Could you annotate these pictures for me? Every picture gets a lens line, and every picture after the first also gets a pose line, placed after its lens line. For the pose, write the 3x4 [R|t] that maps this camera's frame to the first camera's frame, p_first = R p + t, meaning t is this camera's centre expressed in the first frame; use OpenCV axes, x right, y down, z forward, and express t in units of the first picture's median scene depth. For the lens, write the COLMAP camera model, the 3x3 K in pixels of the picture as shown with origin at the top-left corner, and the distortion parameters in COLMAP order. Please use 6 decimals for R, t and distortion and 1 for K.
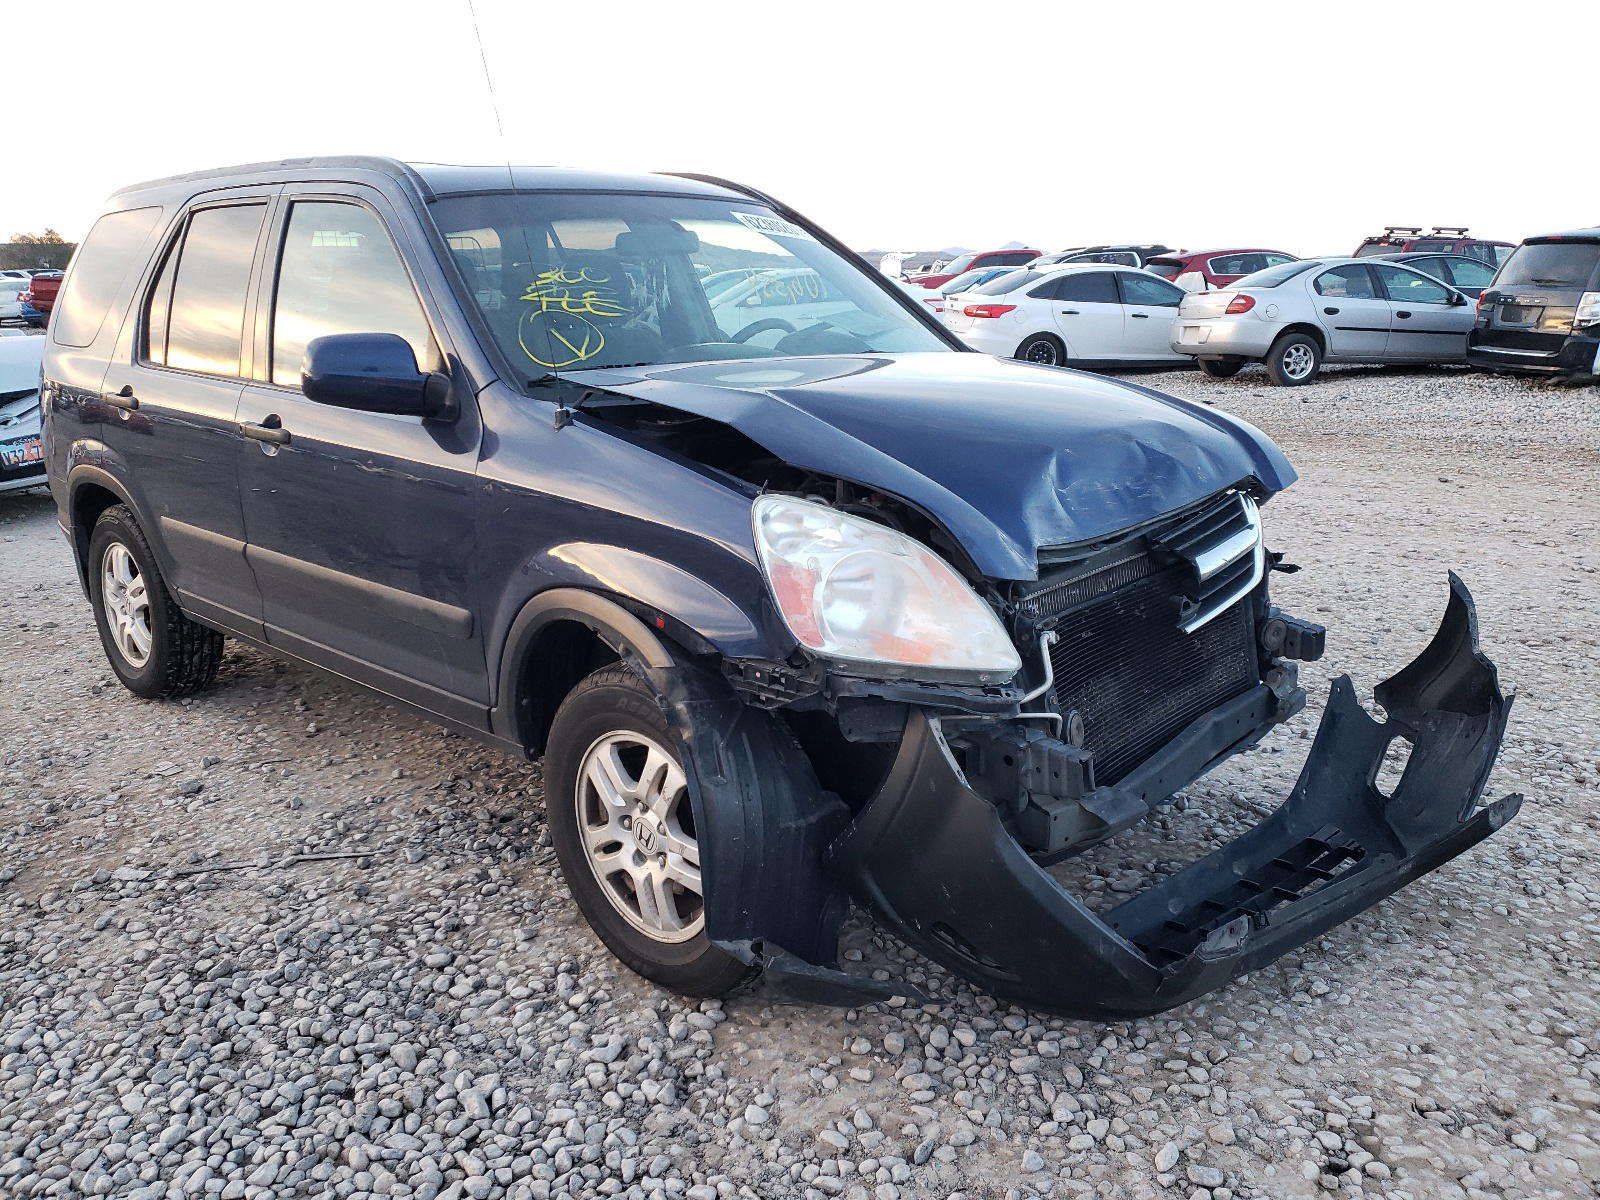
lens RADIAL K [[1244.5, 0, 721.1], [0, 1244.5, 600.5], [0, 0, 1]] dist [-0.003429, -0.000561]
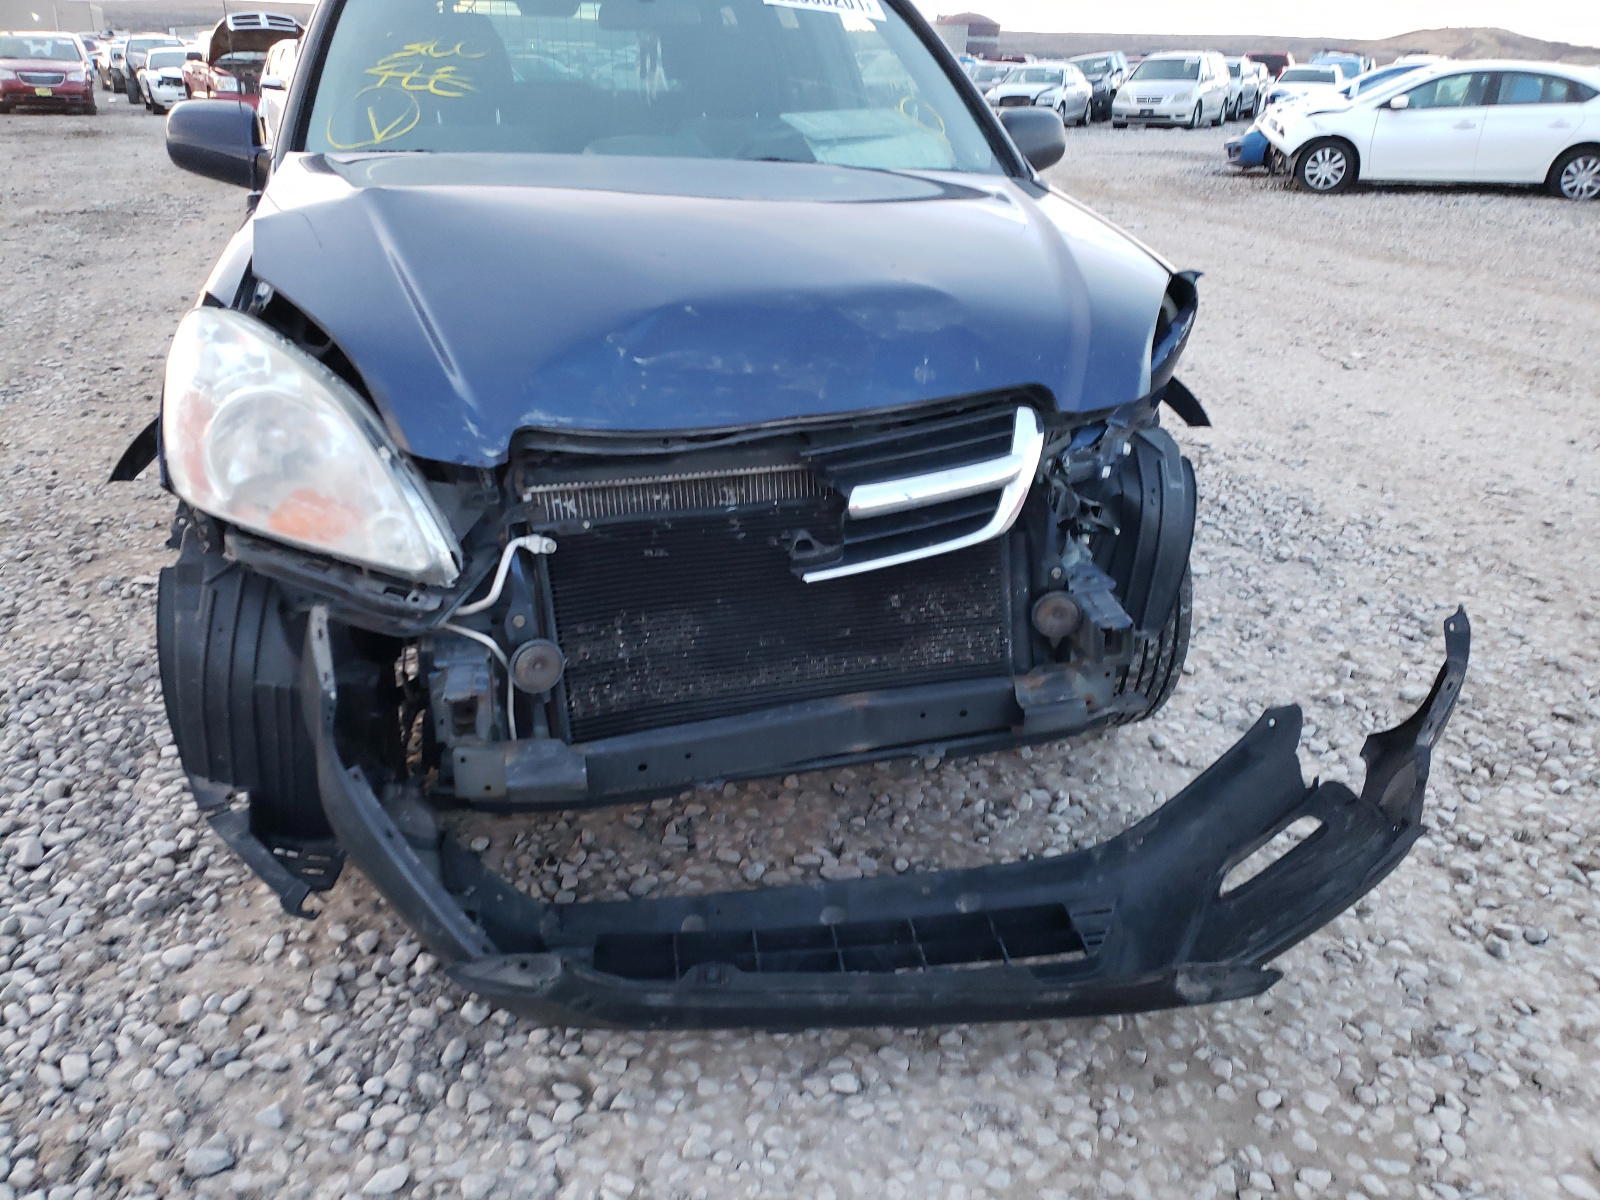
lens RADIAL K [[1244.5, 0, 721.1], [0, 1244.5, 600.5], [0, 0, 1]] dist [-0.003429, -0.000561]
pose [[0.859703, 0.238104, -0.451904, 0.691114], [-0.152868, 0.964093, 0.217155, -0.119066], [0.487383, -0.117607, 0.865232, 0.355283]]
